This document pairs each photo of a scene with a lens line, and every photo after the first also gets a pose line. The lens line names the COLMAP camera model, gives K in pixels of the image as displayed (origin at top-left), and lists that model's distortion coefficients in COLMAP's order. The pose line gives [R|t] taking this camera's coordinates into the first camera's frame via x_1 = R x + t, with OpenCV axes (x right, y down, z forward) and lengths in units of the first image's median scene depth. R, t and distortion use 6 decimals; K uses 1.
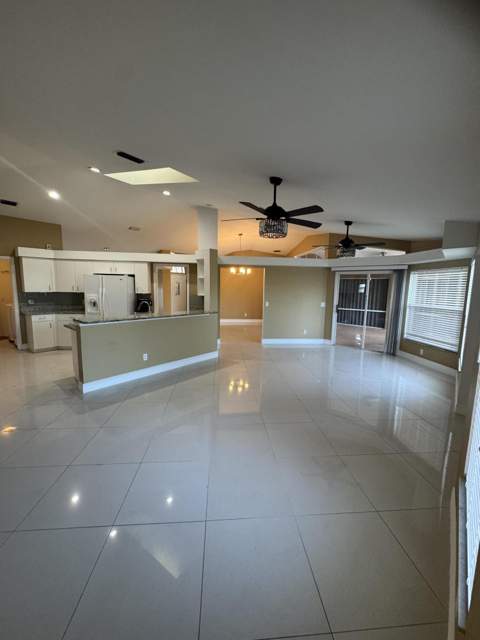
lens RADIAL K [[255.1, 0, 239.1], [0, 255.1, 318.9], [0, 0, 1]] dist [0.001796, 0.001005]
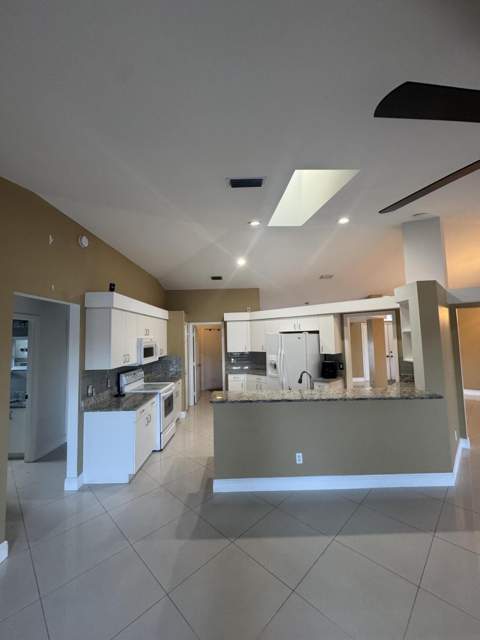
lens RADIAL K [[255.1, 0, 243.5], [0, 255.1, 320.0], [0, 0, 1]] dist [0.001796, 0.001005]
pose [[0.660441, -0.085109, -0.746039, 0.042439], [-0.056174, 0.985171, -0.162118, -0.062777], [0.748773, 0.148978, 0.645867, 0.294748]]
